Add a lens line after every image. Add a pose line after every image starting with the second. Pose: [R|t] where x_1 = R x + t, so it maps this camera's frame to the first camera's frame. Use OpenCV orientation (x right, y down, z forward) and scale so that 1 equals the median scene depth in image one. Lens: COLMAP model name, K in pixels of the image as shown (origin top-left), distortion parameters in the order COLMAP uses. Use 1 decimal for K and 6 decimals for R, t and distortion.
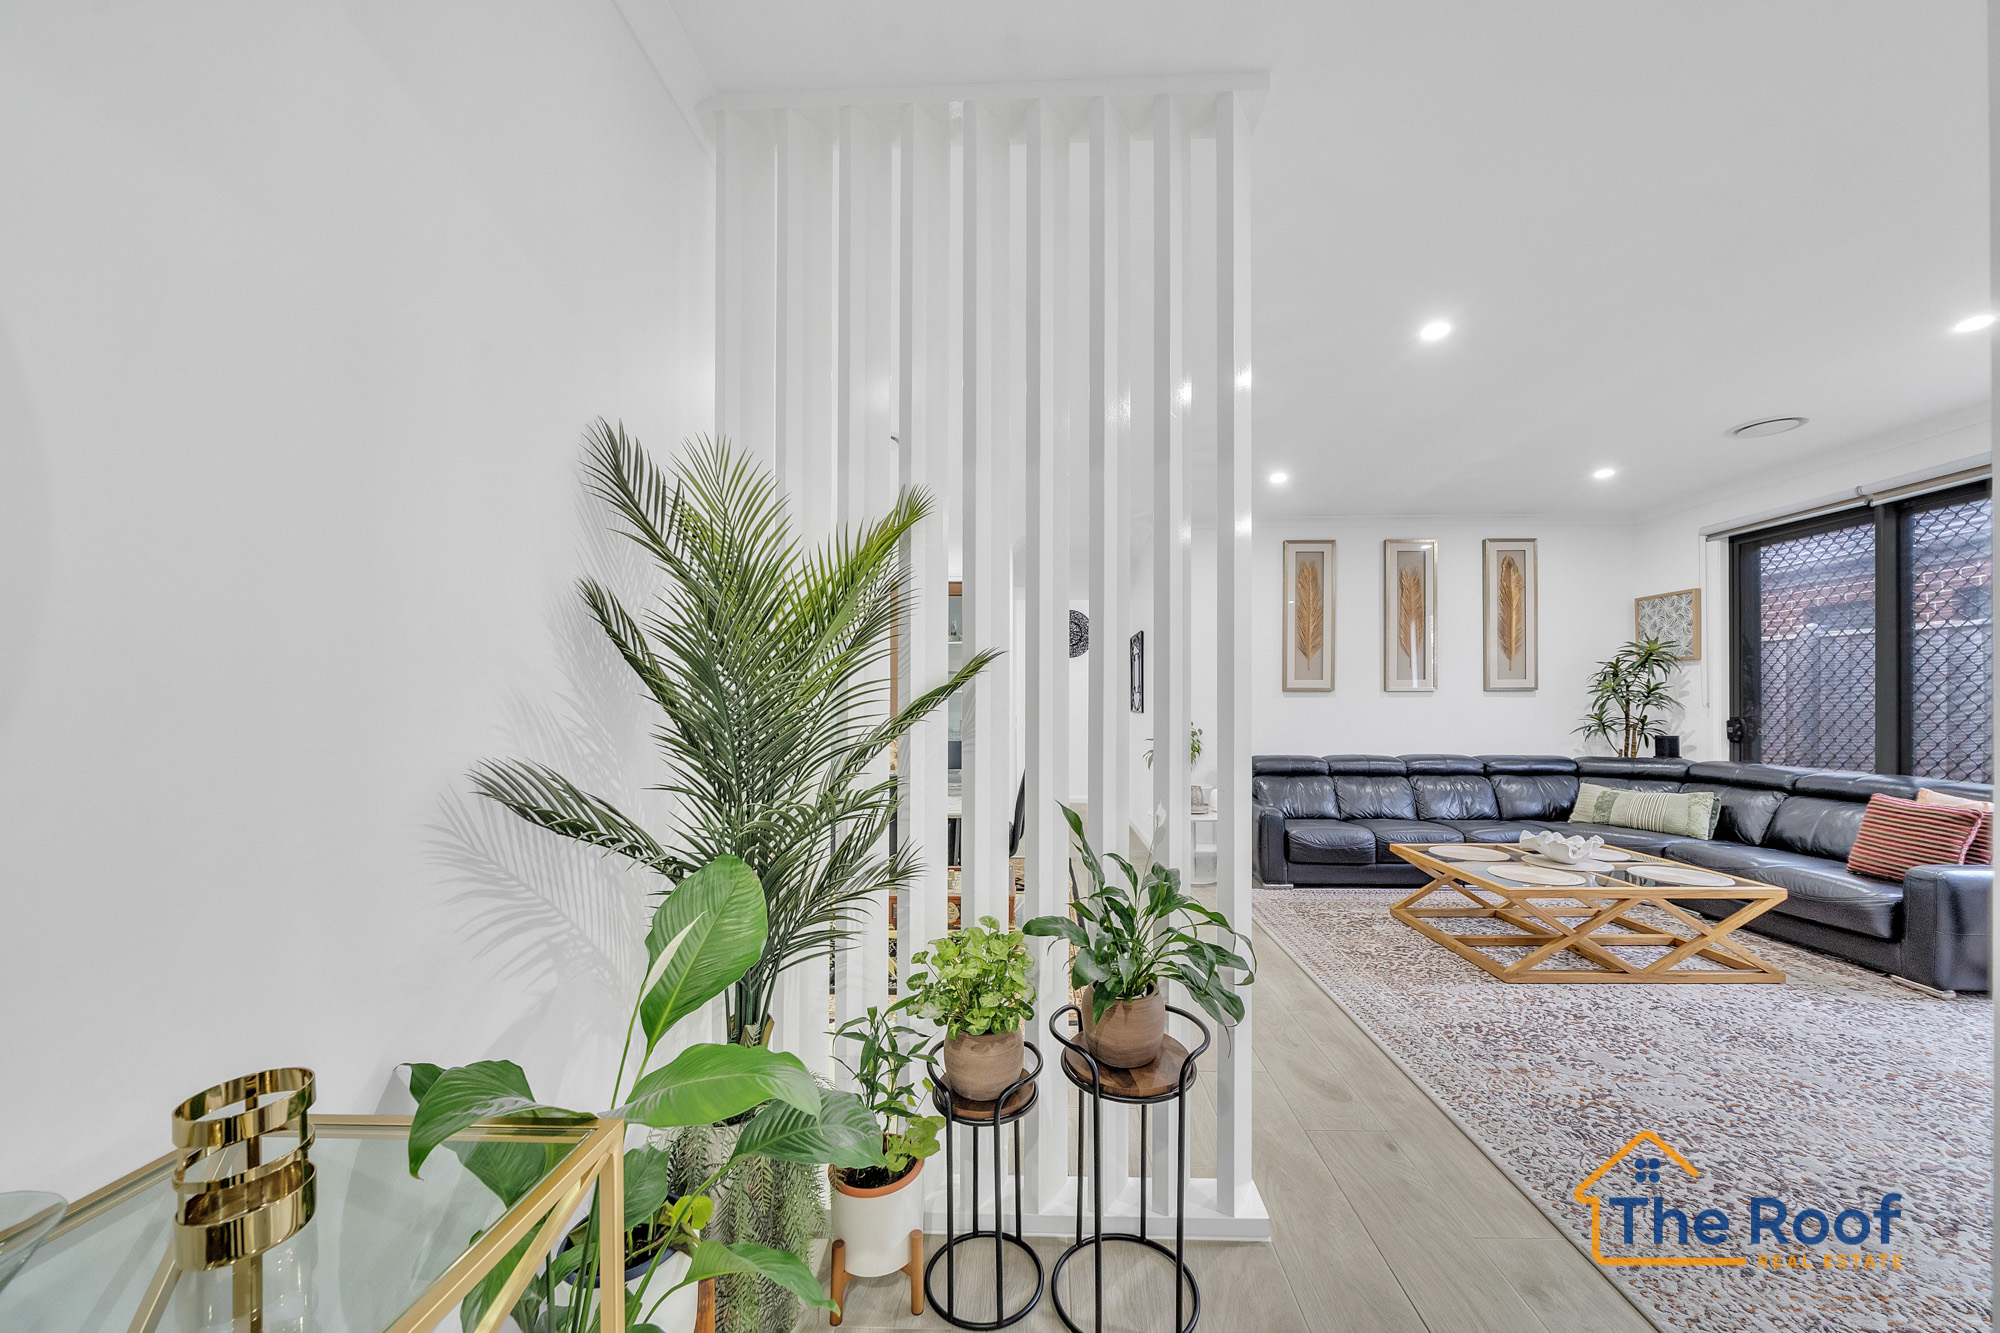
lens RADIAL K [[708.5, 0, 1000.0], [0, 708.5, 666.5], [0, 0, 1]] dist [-0.000274, 0.000016]
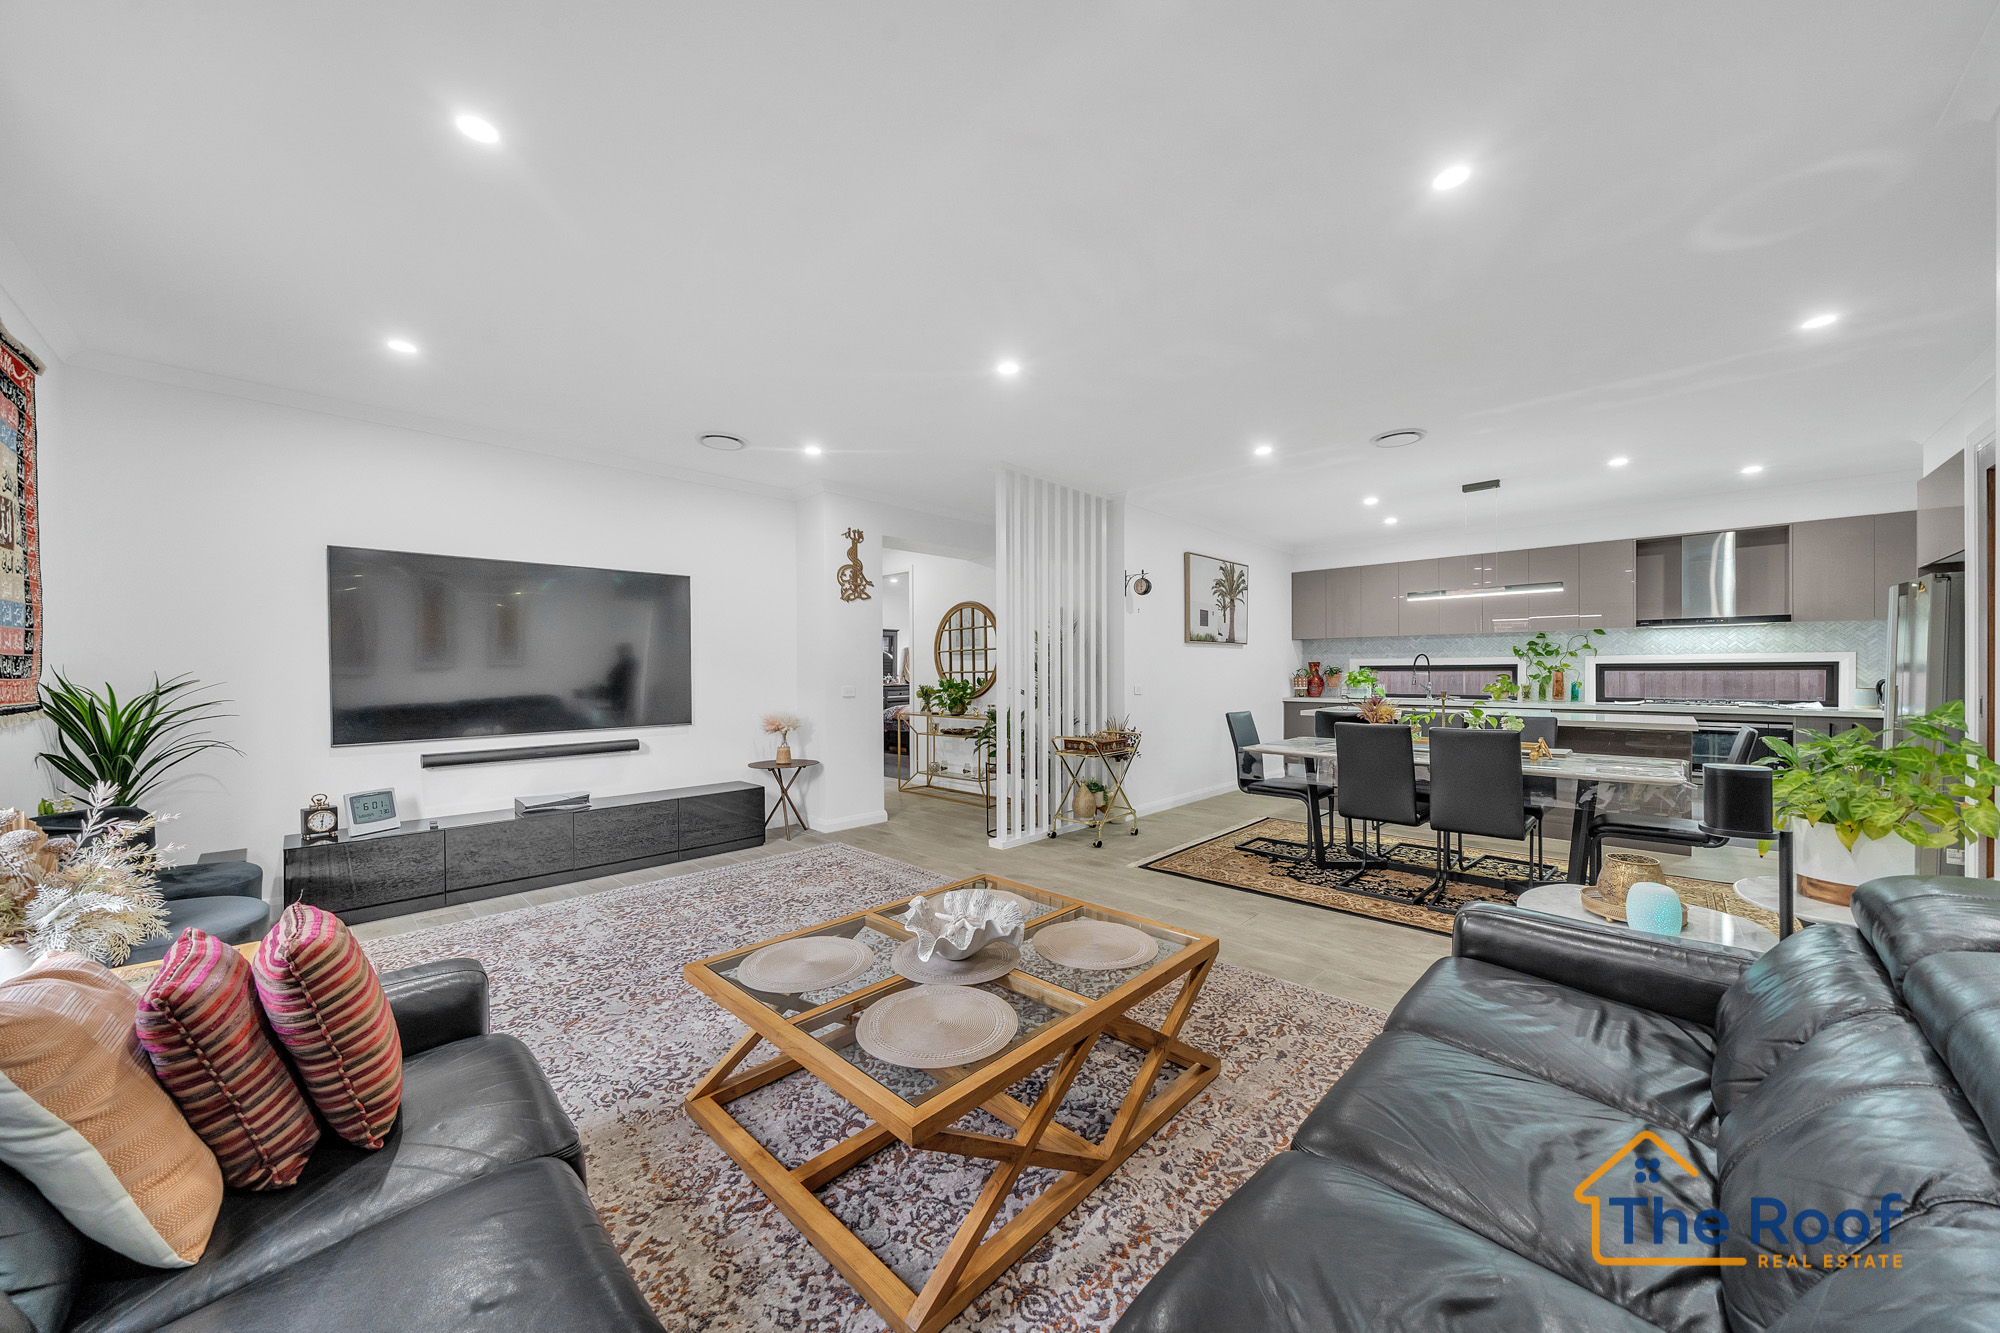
lens RADIAL K [[678.4, 0, 998.6], [0, 678.4, 674.6], [0, 0, 1]] dist [-0.000907, -0.000037]
pose [[-0.662191, 0.009964, -0.749269, 1.010752], [0.044874, 0.998644, -0.026379, 0.058922], [0.747990, -0.051090, -0.661741, 1.198389]]
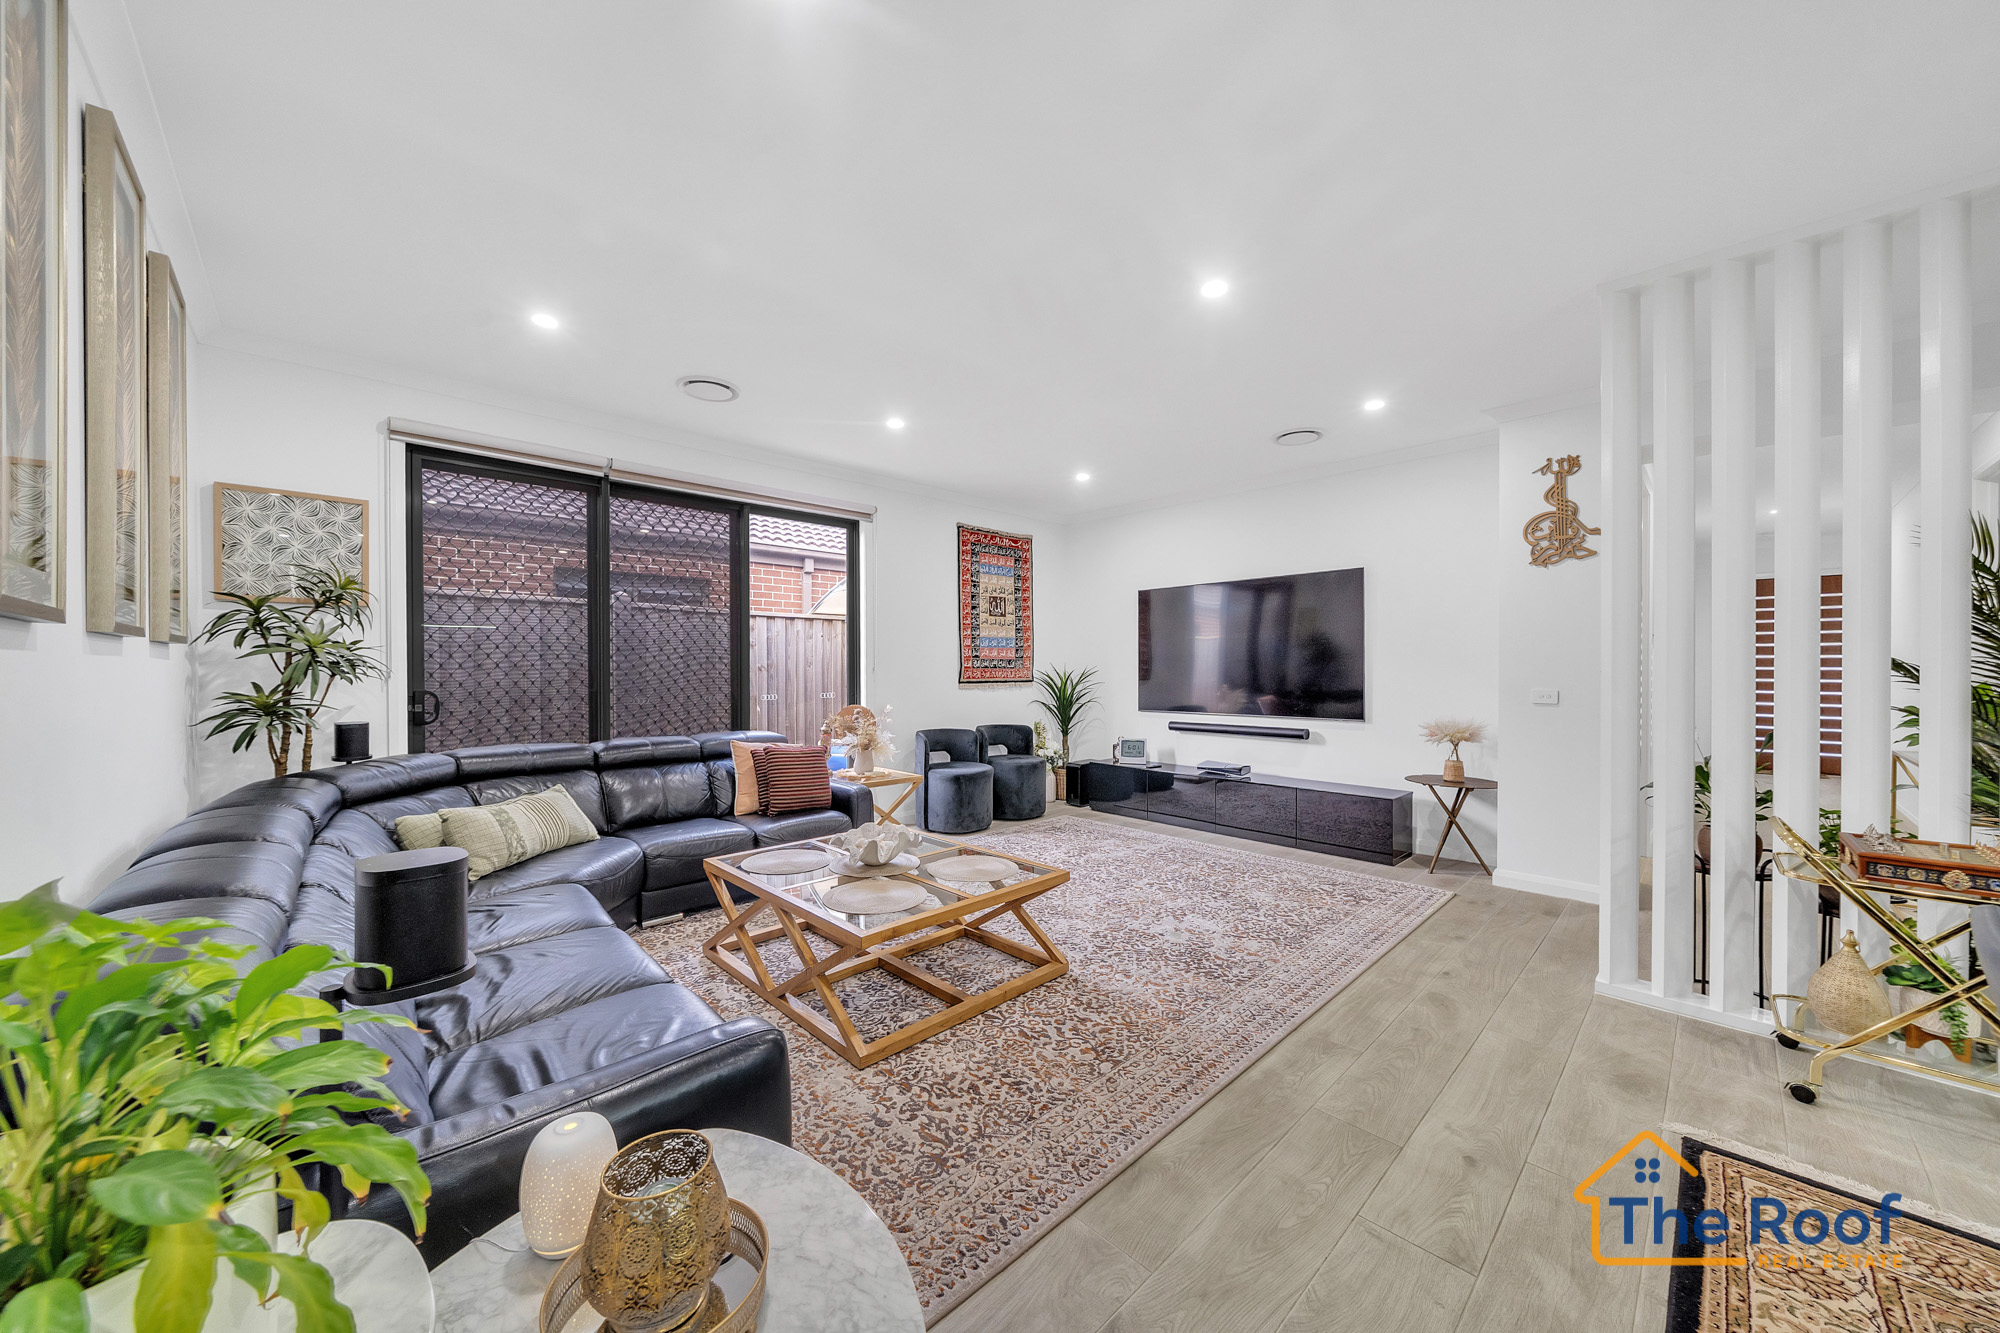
lens RADIAL K [[708.5, 0, 1000.0], [0, 708.5, 666.5], [0, 0, 1]] dist [-0.000274, 0.000016]
pose [[-0.733344, 0.002641, 0.679853, 0.111092], [-0.031342, 0.998798, -0.037689, 0.062898], [-0.679135, -0.048947, -0.732379, 1.302961]]
